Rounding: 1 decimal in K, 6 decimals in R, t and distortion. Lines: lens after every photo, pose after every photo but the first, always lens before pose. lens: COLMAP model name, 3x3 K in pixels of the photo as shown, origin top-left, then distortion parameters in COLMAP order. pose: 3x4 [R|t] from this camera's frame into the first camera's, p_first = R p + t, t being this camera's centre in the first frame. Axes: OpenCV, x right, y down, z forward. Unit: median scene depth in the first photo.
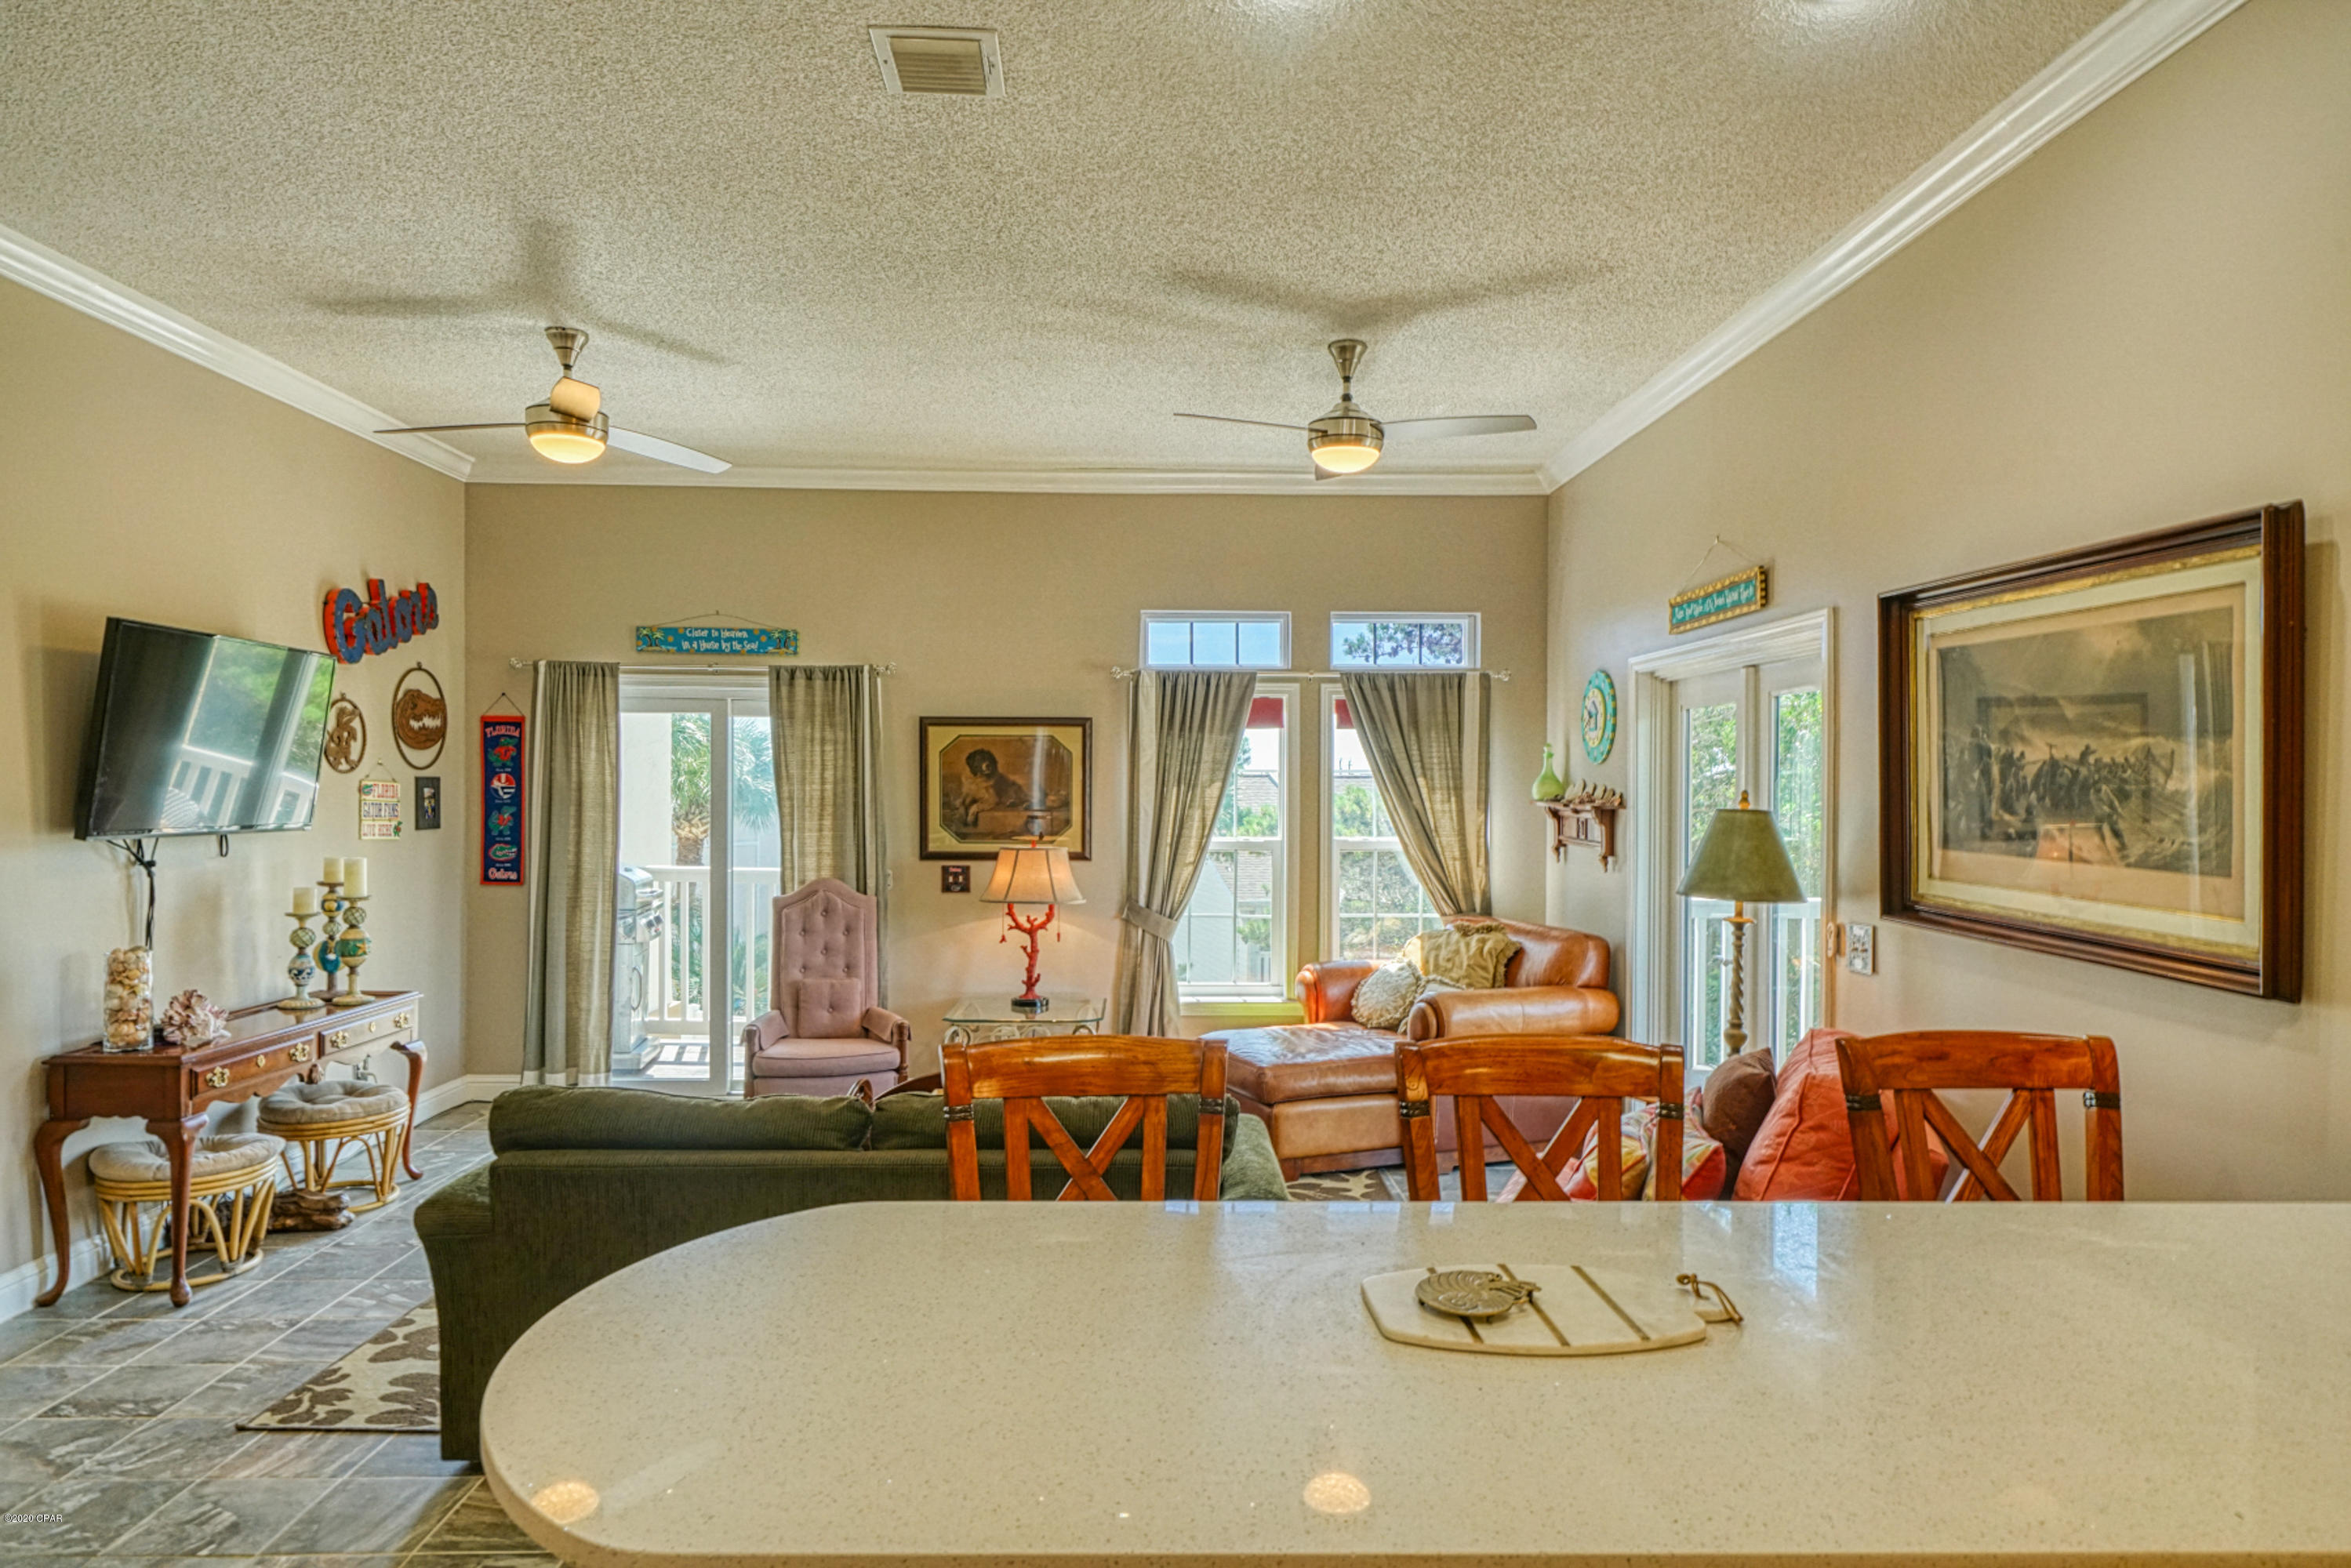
lens RADIAL K [[1384.1, 0, 1189.0], [0, 1384.1, 794.2], [0, 0, 1]] dist [0.002671, -0.003509]
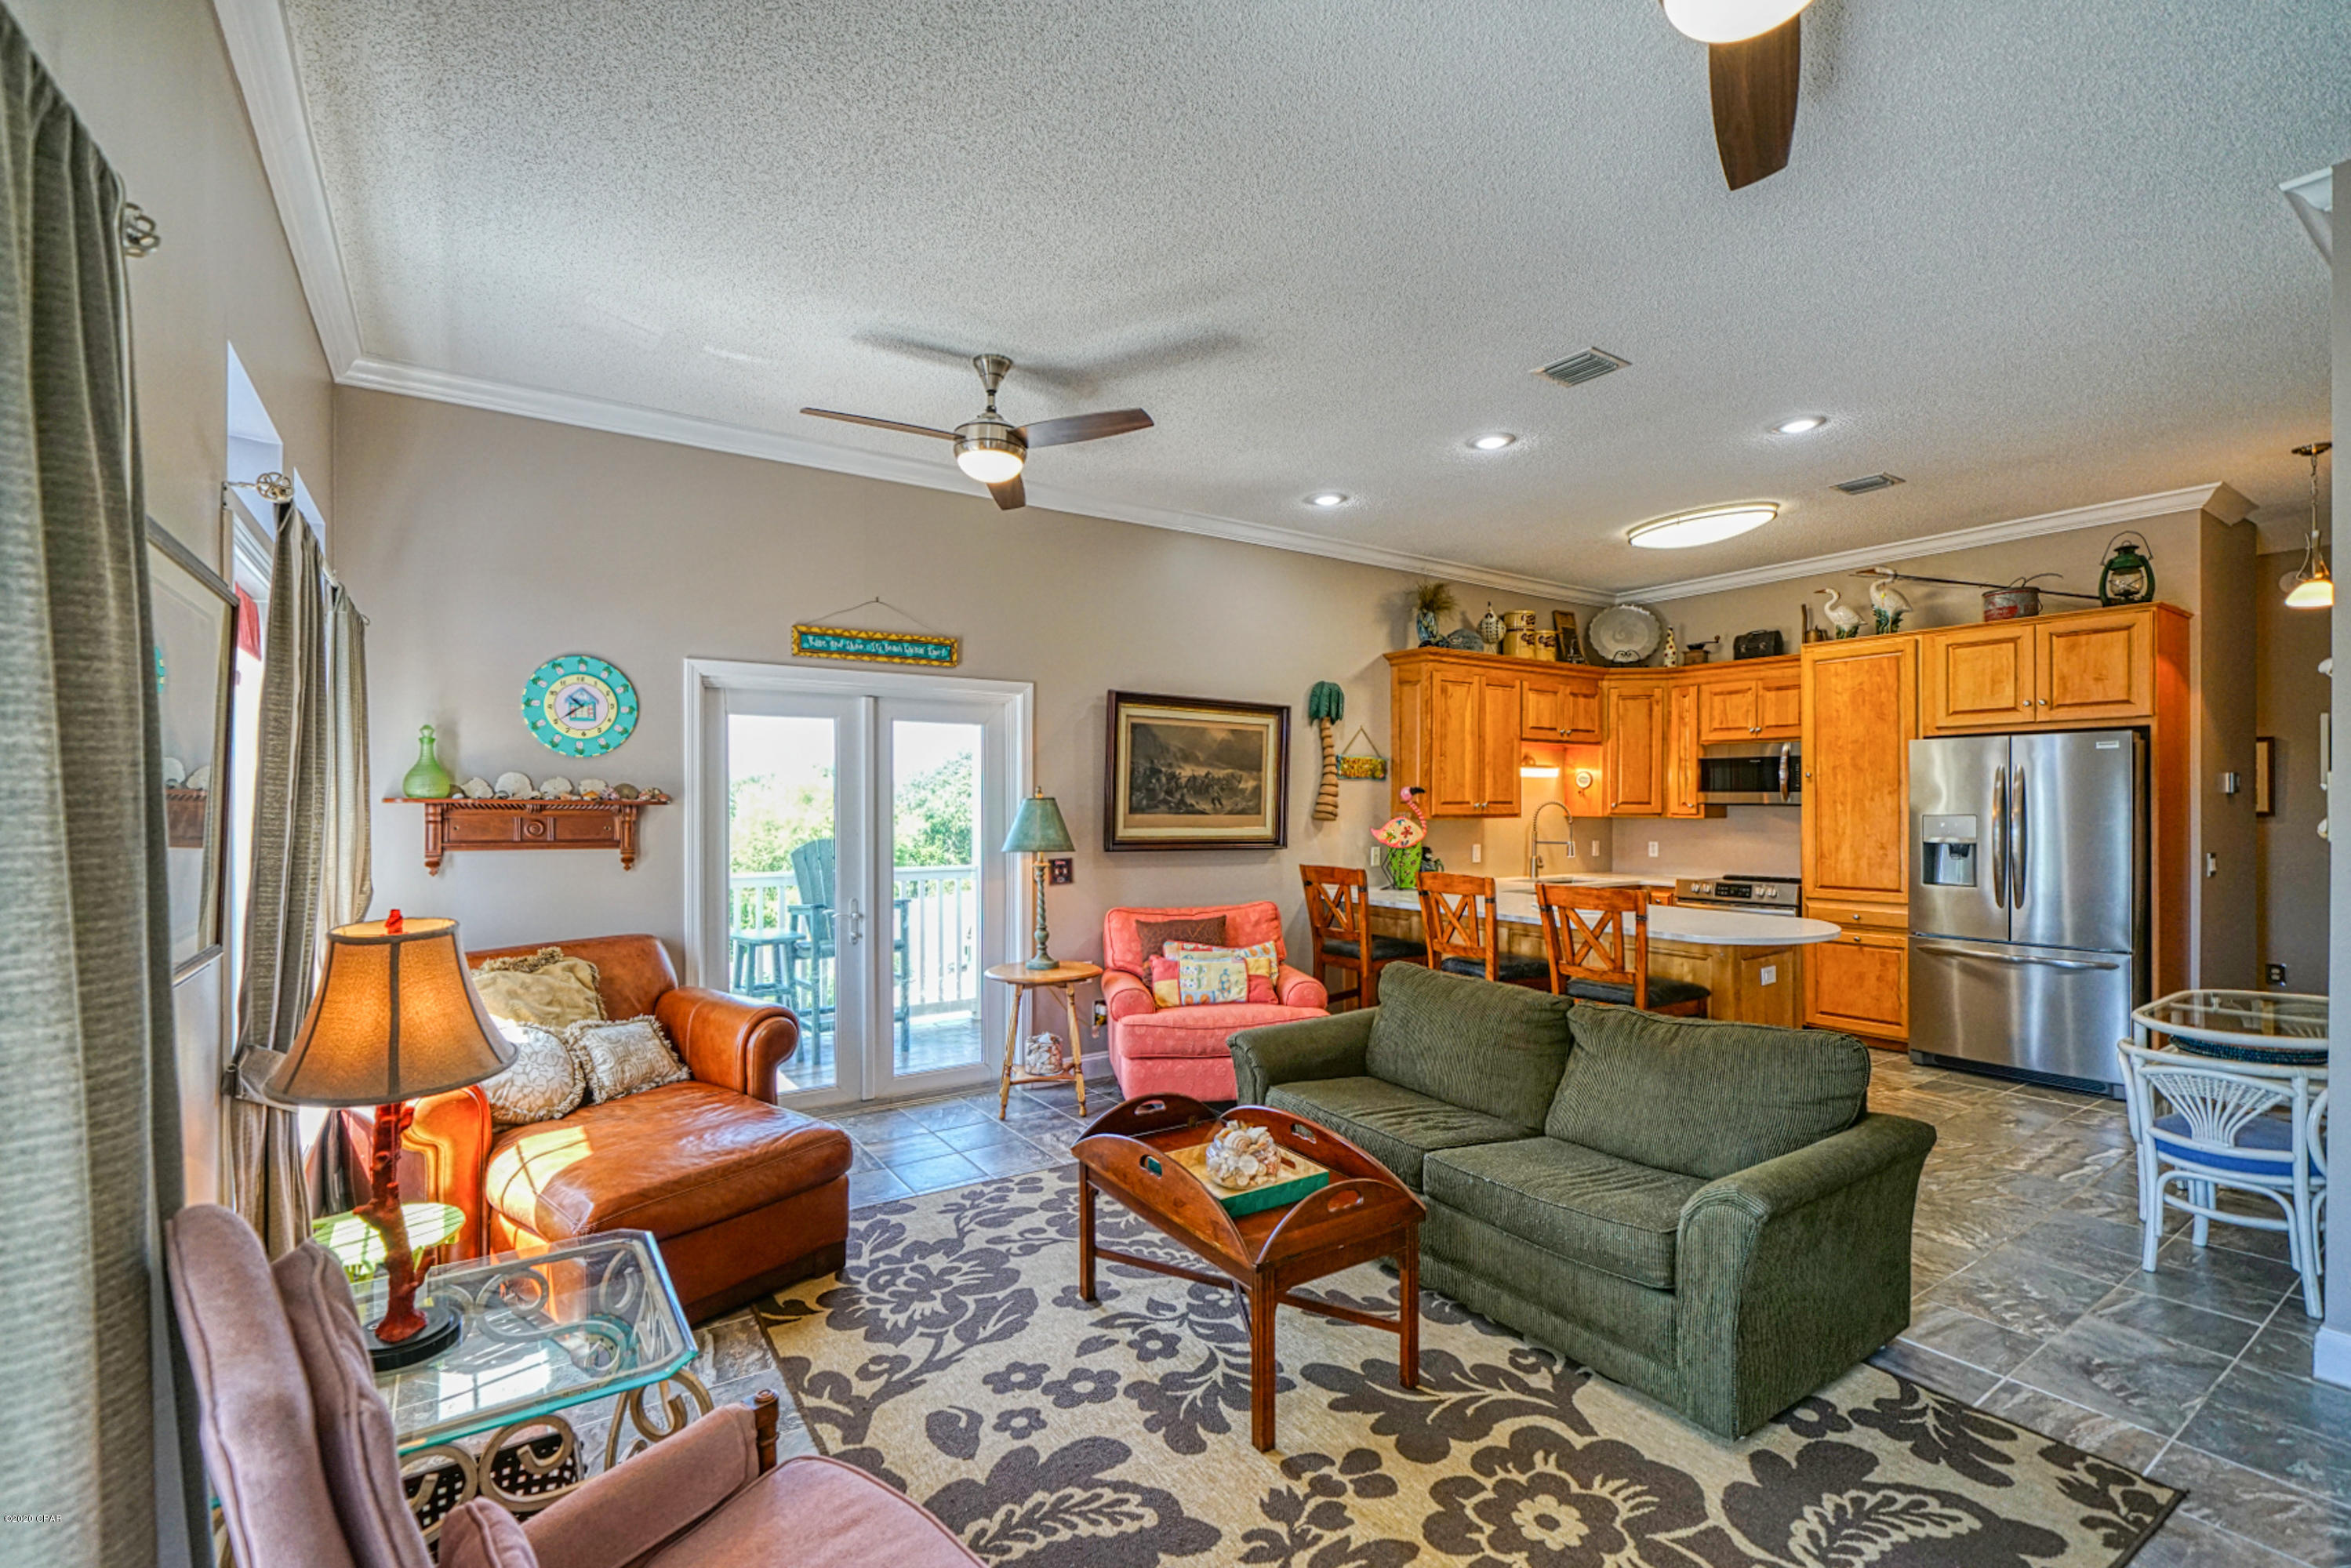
lens RADIAL K [[1019.5, 0, 1155.1], [0, 1019.5, 806.3], [0, 0, 1]] dist [0.001185, -0.000181]
pose [[-0.518993, -0.010325, 0.854716, -0.454727], [0.003420, 0.999894, 0.014156, 0.002362], [-0.854772, 0.010270, -0.518903, 0.962157]]
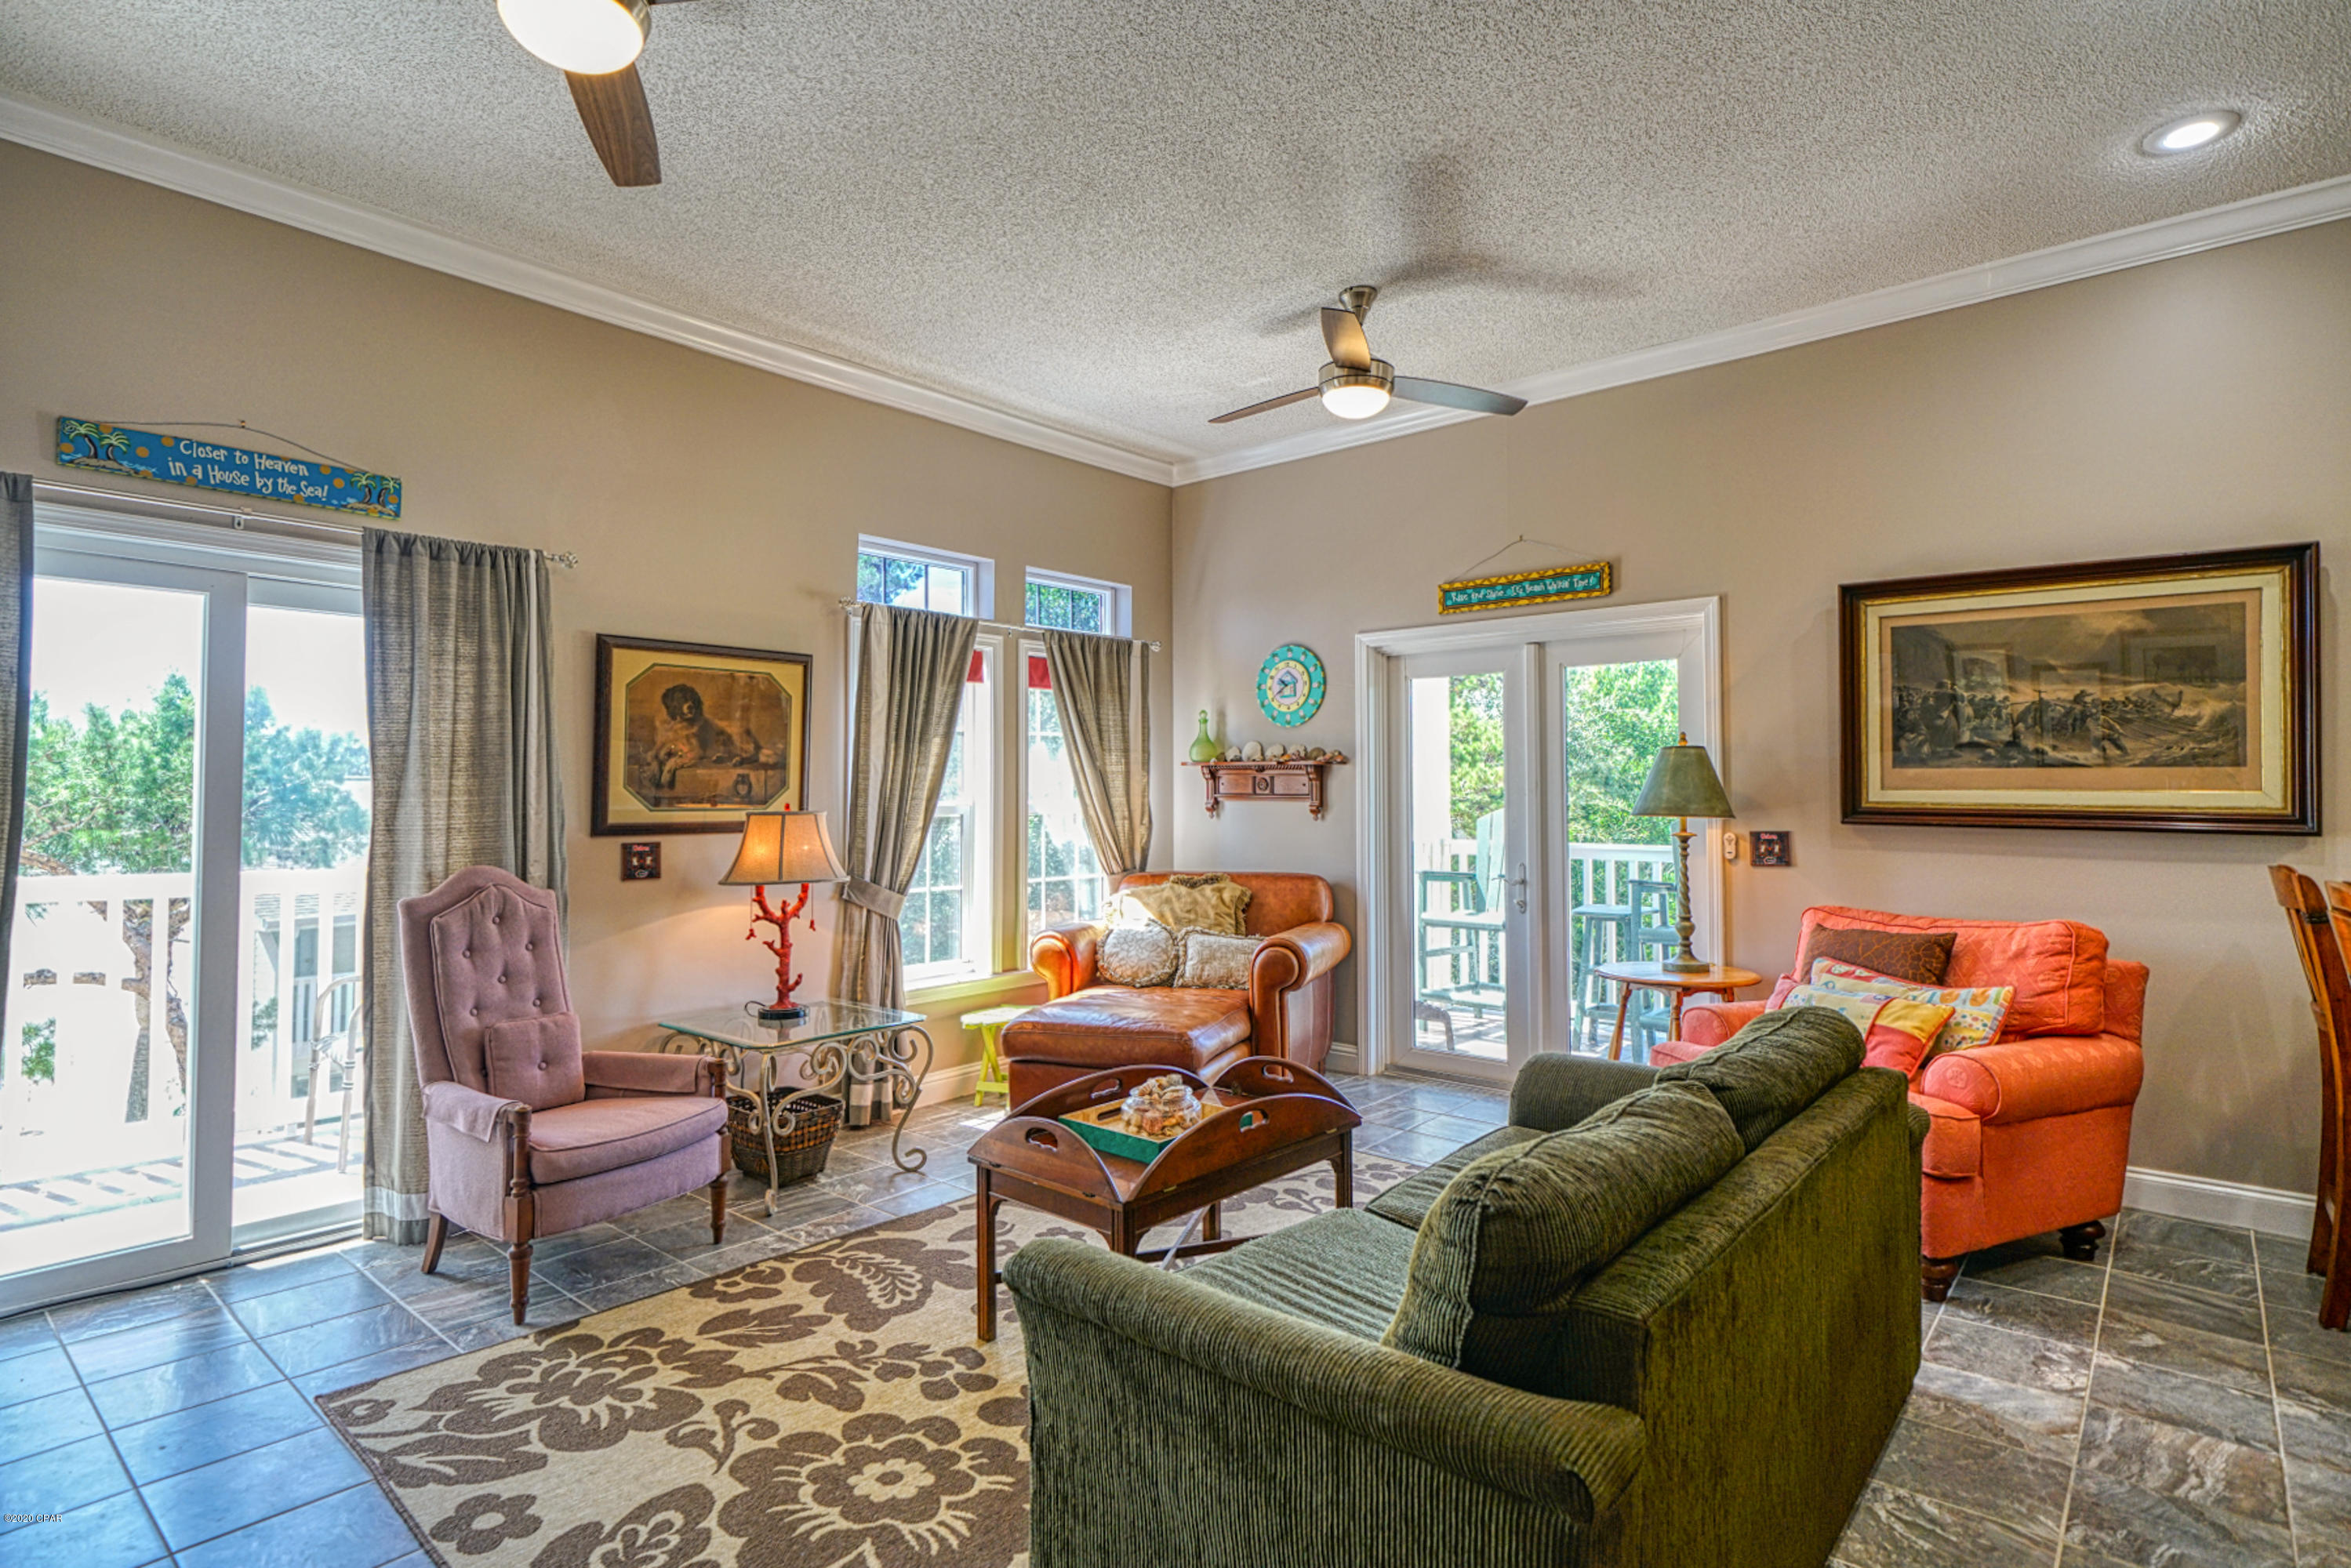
lens RADIAL K [[1171.7, 0, 1177.9], [0, 1171.7, 764.6], [0, 0, 1]] dist [0.000098, -0.001255]
pose [[0.678399, 0.010950, 0.734612, -0.446289], [0.012052, 0.999589, -0.026029, 0.031130], [-0.734595, 0.026512, 0.677988, 0.388129]]
